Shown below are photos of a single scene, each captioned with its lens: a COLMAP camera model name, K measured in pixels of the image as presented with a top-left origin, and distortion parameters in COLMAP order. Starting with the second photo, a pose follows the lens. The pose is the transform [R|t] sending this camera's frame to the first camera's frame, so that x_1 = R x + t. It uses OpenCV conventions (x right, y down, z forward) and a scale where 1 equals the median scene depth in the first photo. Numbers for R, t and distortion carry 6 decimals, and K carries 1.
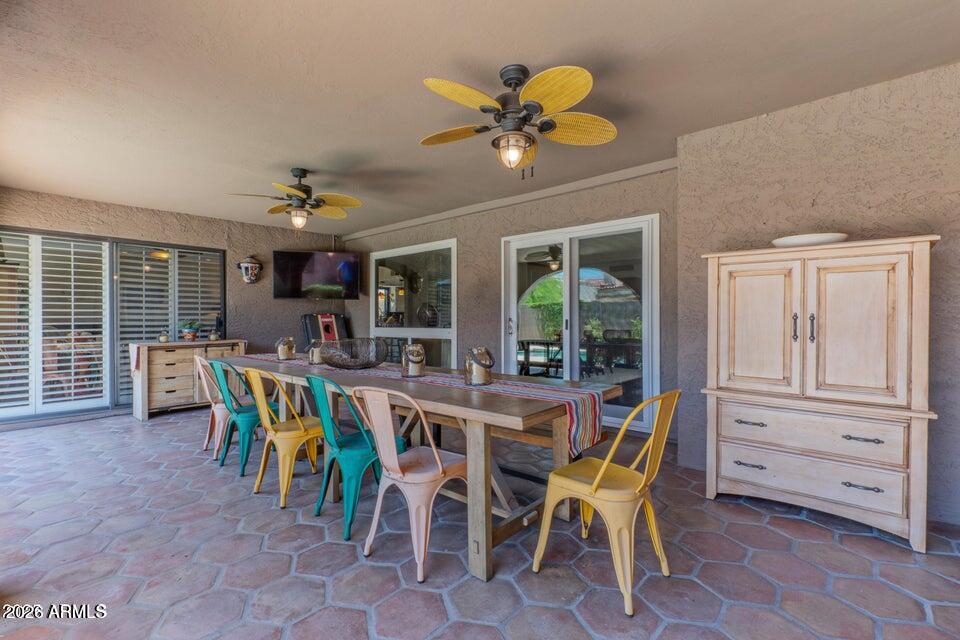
lens RADIAL K [[427.2, 0, 483.0], [0, 427.2, 320.1], [0, 0, 1]] dist [0.000031, -0.000123]
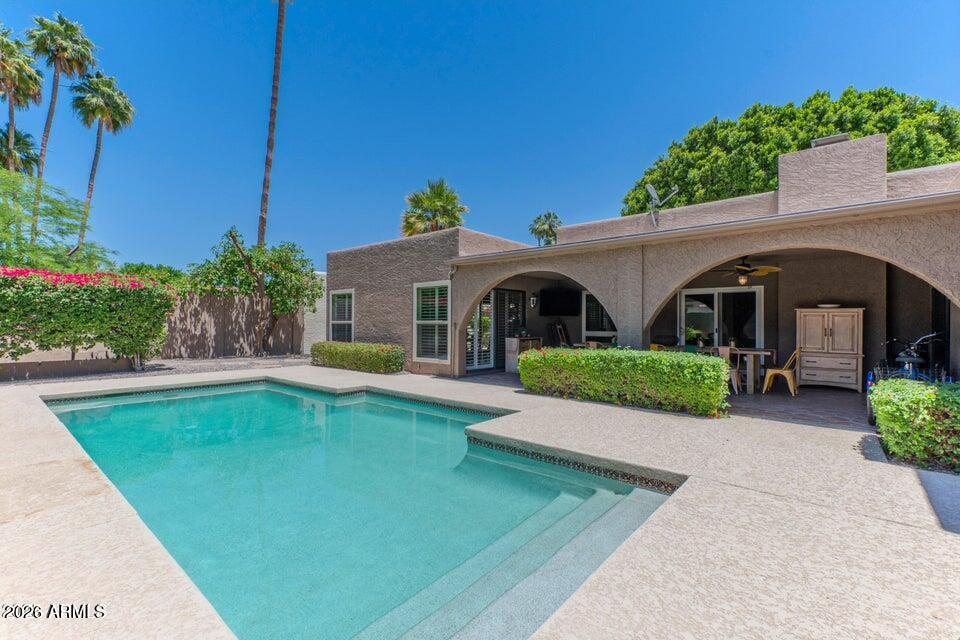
lens RADIAL K [[427.2, 0, 477.1], [0, 427.2, 318.8], [0, 0, 1]] dist [0.000031, -0.000123]
pose [[0.999978, 0.006100, -0.002461, -1.072966], [-0.006126, 0.999922, -0.010872, -0.019240], [0.002395, 0.010887, 0.999938, -1.269490]]
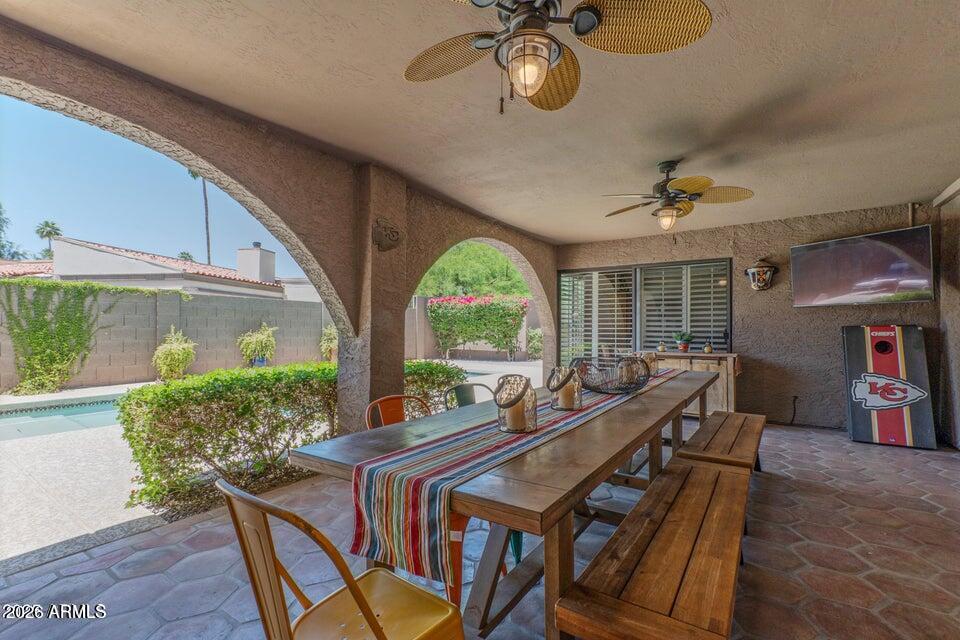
lens RADIAL K [[427.2, 0, 481.2], [0, 427.2, 324.8], [0, 0, 1]] dist [0.000031, -0.000123]
pose [[0.117465, -0.002733, -0.993073, 0.343755], [-0.007248, 0.999967, -0.003610, -0.011972], [0.993051, 0.007622, 0.117442, 0.448504]]
